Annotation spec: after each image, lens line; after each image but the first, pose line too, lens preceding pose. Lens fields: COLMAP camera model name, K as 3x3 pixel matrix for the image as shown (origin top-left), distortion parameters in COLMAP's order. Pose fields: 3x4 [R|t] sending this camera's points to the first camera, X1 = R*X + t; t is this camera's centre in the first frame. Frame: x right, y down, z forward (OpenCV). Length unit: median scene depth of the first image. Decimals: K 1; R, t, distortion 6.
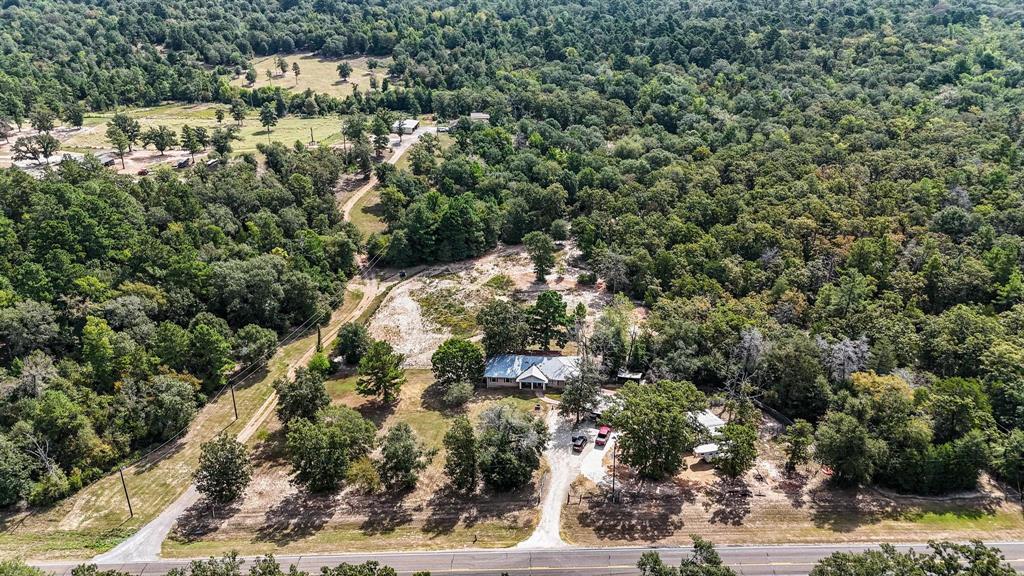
lens RADIAL K [[759.3, 0, 511.7], [0, 759.3, 285.8], [0, 0, 1]] dist [0.042984, -0.042964]
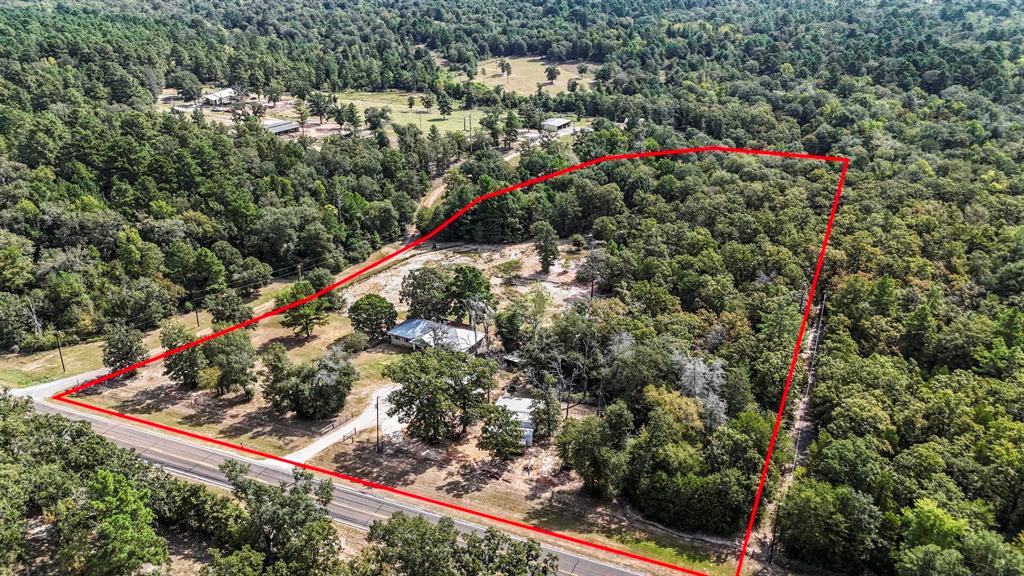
lens RADIAL K [[759.3, 0, 511.6], [0, 759.3, 289.9], [0, 0, 1]] dist [0.042984, -0.042964]
pose [[0.913354, 0.168124, -0.370835, 0.268006], [-0.174666, 0.984495, 0.016141, 0.006530], [0.367799, 0.050030, 0.928558, 0.033524]]
